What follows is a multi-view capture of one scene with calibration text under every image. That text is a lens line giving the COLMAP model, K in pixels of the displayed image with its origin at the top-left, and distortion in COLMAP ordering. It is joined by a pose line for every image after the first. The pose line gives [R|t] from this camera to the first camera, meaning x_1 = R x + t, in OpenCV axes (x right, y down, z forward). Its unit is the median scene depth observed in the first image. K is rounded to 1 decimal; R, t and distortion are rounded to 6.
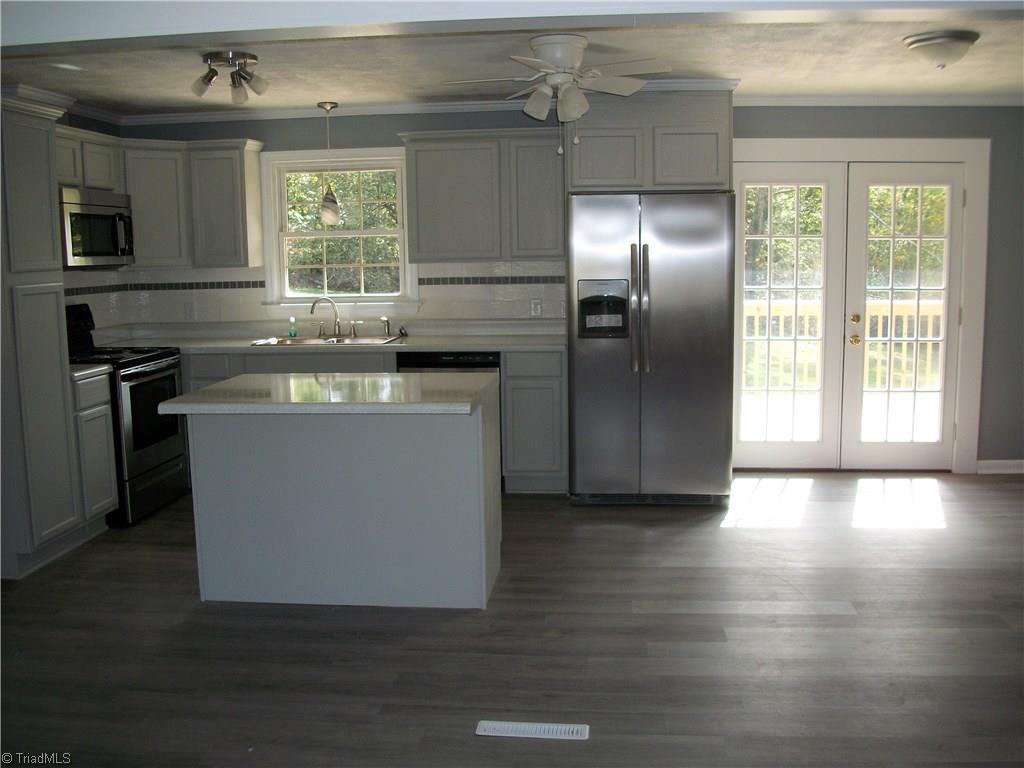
lens RADIAL K [[979.3, 0, 523.5], [0, 979.3, 383.4], [0, 0, 1]] dist [-0.144455, 0.073703]
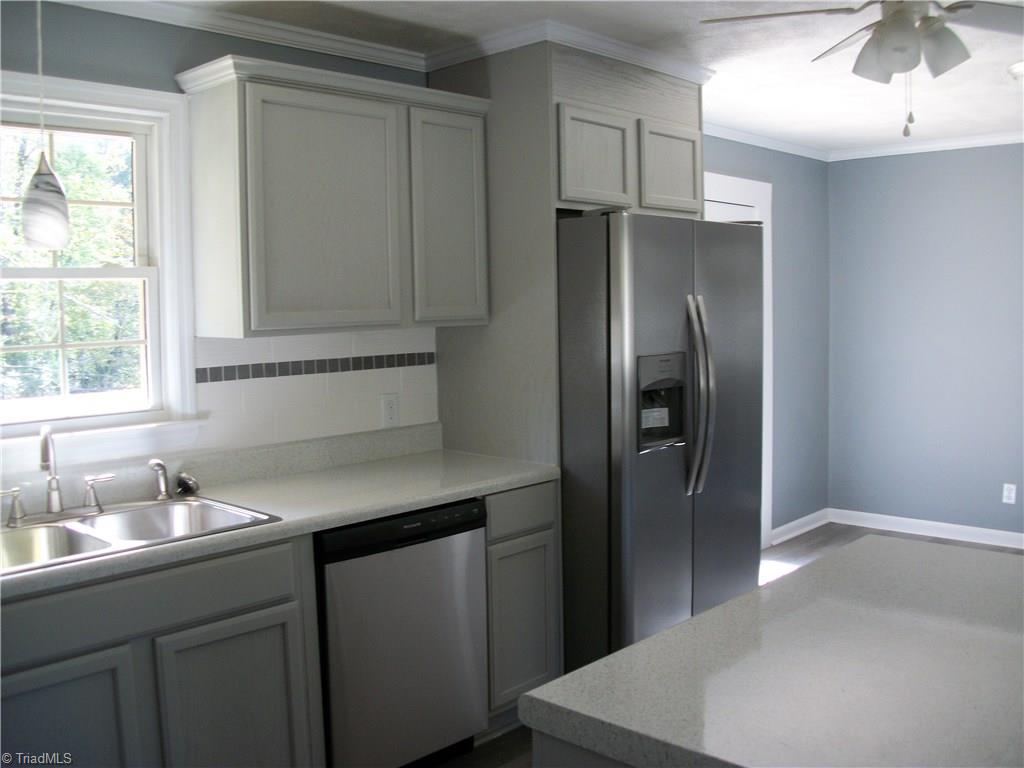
lens RADIAL K [[979.3, 0, 523.5], [0, 979.3, 383.4], [0, 0, 1]] dist [-0.144455, 0.073703]
pose [[0.610239, -0.063988, 0.789629, -0.416192], [0.115490, 0.993270, -0.008762, -0.084145], [-0.783754, 0.096541, 0.613523, 0.630888]]
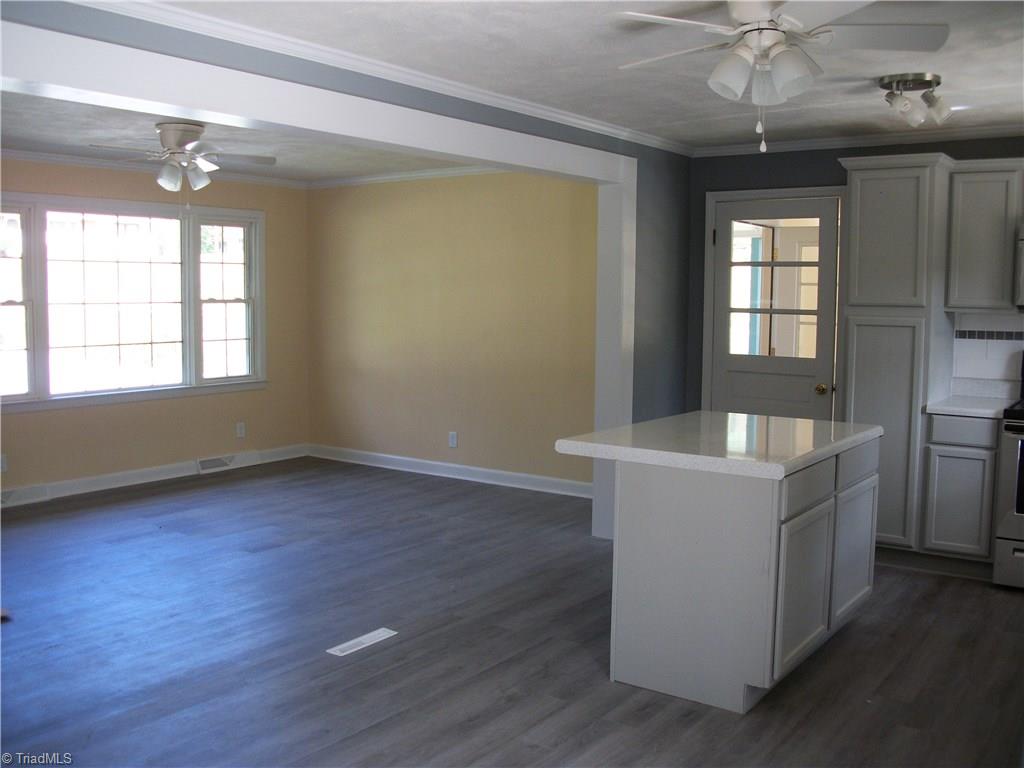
lens RADIAL K [[979.3, 0, 523.5], [0, 979.3, 383.4], [0, 0, 1]] dist [-0.144455, 0.073703]
pose [[-0.506907, 0.090551, -0.857232, 0.522787], [-0.117075, 0.978020, 0.172540, -0.131667], [0.854014, 0.187822, -0.485163, 0.904330]]
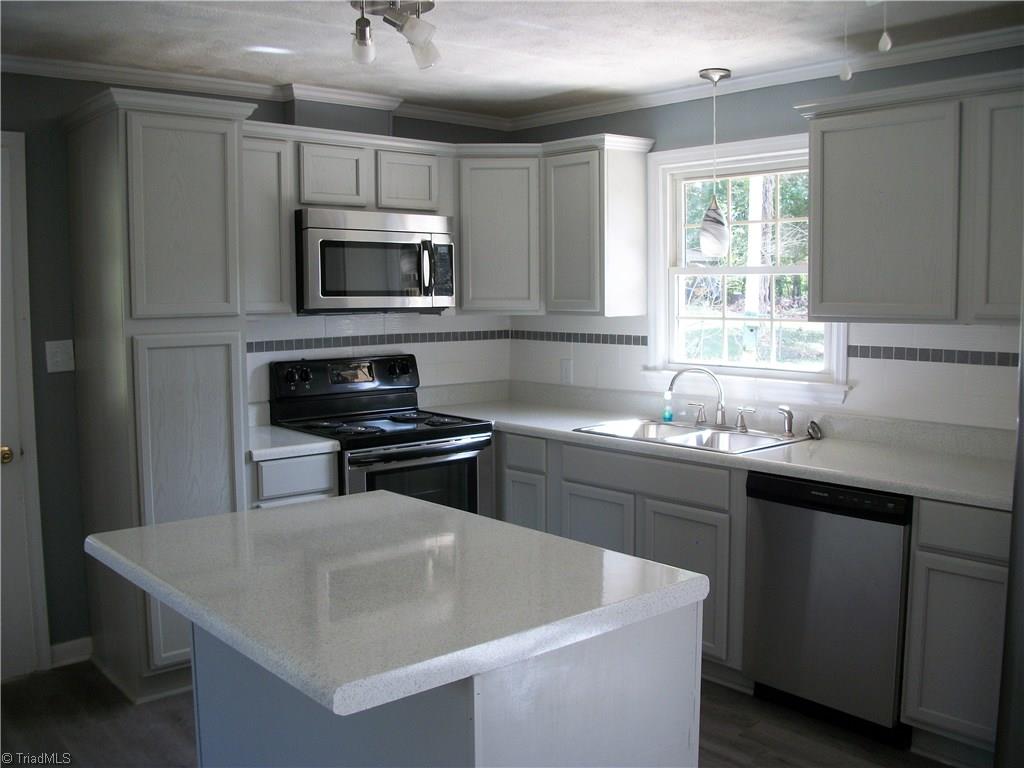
lens RADIAL K [[979.3, 0, 523.5], [0, 979.3, 383.4], [0, 0, 1]] dist [-0.144455, 0.073703]
pose [[0.728233, 0.077164, -0.680971, 0.167485], [-0.100716, 0.994903, 0.005030, -0.072680], [0.677888, 0.064921, 0.732293, 0.462413]]
